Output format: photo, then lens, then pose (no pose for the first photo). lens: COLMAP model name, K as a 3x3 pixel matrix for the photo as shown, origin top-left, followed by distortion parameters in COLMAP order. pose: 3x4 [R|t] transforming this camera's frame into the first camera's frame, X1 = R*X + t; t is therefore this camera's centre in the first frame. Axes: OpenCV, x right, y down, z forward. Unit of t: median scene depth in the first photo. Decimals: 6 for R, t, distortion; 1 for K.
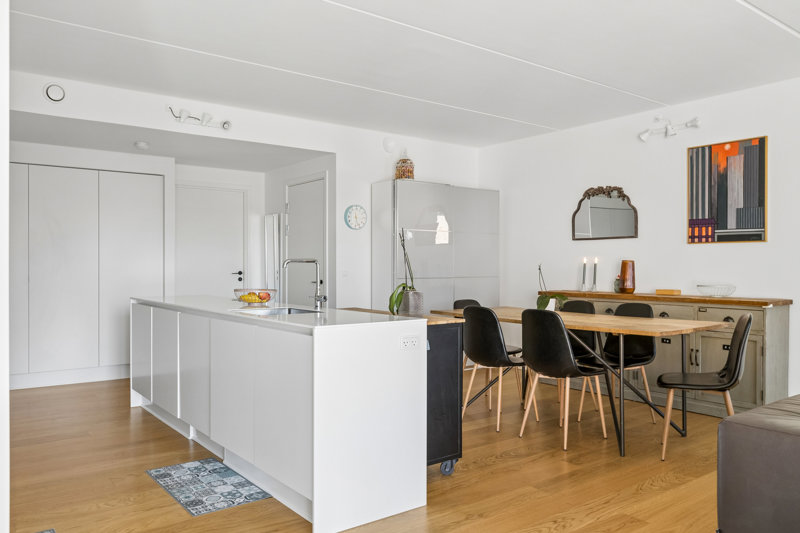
lens RADIAL K [[609.9, 0, 395.4], [0, 609.9, 267.7], [0, 0, 1]] dist [0.005057, -0.009983]
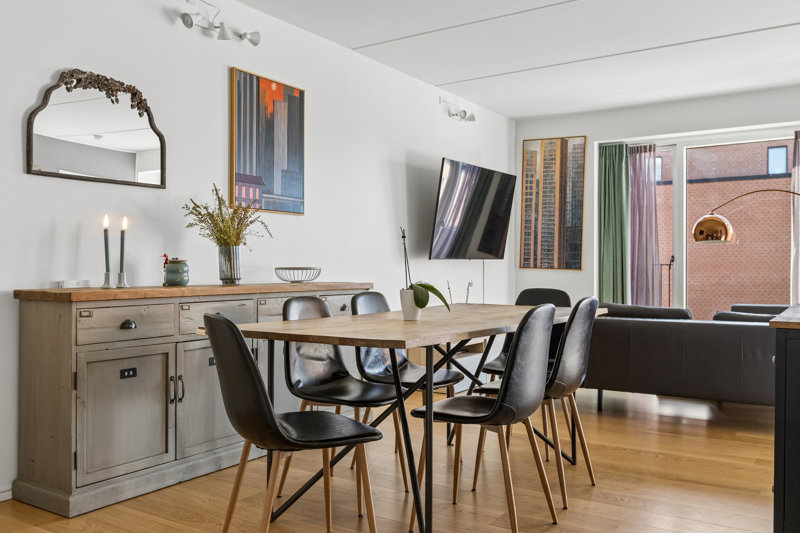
lens RADIAL K [[697.5, 0, 398.2], [0, 697.5, 269.0], [0, 0, 1]] dist [-0.002859, 0.003582]
pose [[-0.346458, -0.005761, 0.938048, -0.321487], [0.000357, 0.999980, 0.006273, 0.024229], [-0.938065, 0.002508, -0.346449, 1.122985]]
